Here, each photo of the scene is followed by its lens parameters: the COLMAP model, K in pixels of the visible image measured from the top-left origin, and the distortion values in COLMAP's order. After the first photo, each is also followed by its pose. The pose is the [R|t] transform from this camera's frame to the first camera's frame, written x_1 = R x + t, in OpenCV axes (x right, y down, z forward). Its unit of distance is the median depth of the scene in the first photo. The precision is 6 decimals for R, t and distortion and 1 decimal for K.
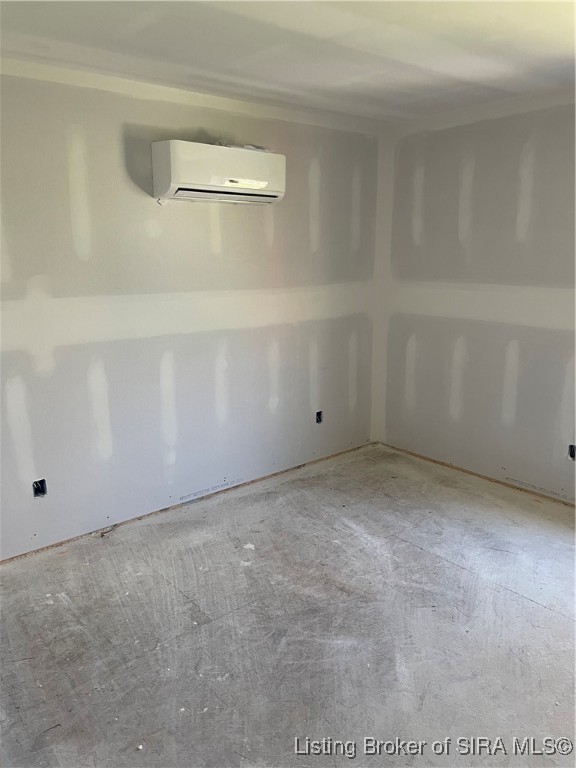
lens RADIAL K [[585.7, 0, 283.5], [0, 585.7, 380.4], [0, 0, 1]] dist [0.051854, -0.068261]
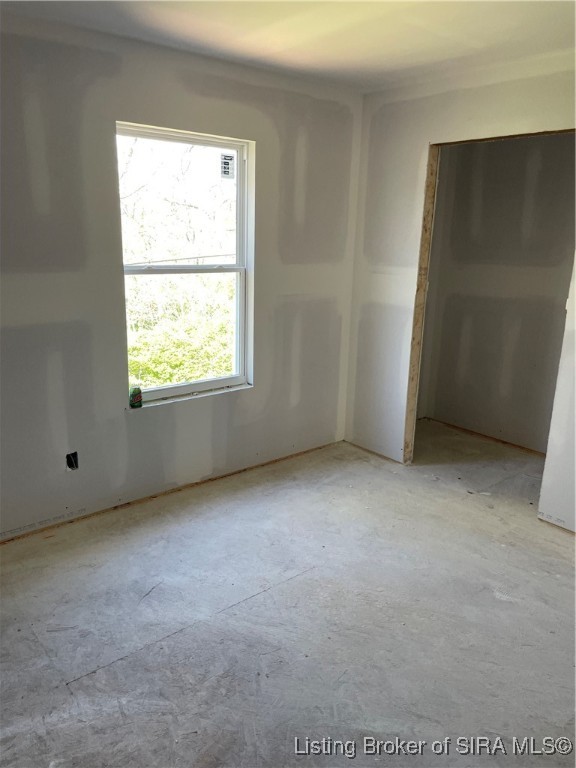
lens RADIAL K [[585.7, 0, 288.7], [0, 585.7, 378.8], [0, 0, 1]] dist [0.051854, -0.068261]
pose [[-0.007933, -0.242129, 0.970212, -0.370639], [0.197345, 0.950781, 0.238893, -0.157901], [-0.980302, 0.193362, 0.040241, 0.734322]]
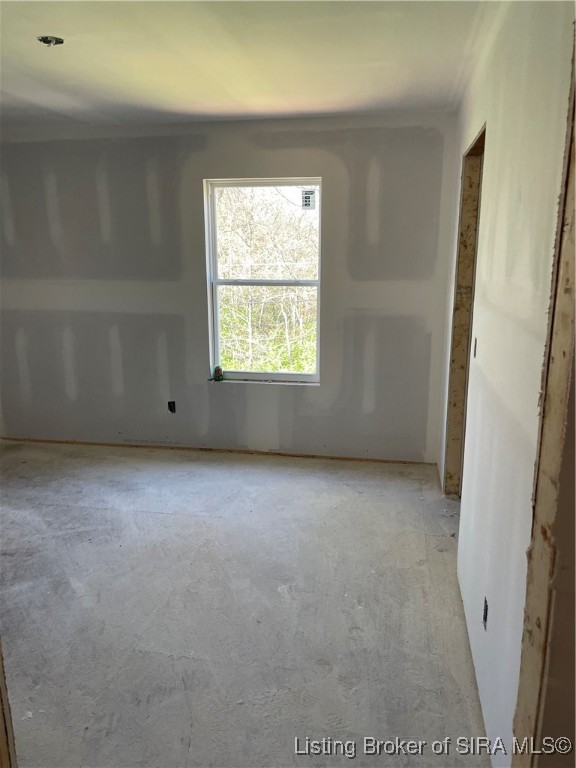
lens RADIAL K [[585.7, 0, 291.9], [0, 585.7, 382.9], [0, 0, 1]] dist [0.051854, -0.068261]
pose [[0.762651, -0.134728, 0.632623, -0.133666], [0.139054, 0.989348, 0.043064, 0.059104], [-0.631686, 0.055126, 0.773262, -0.192325]]
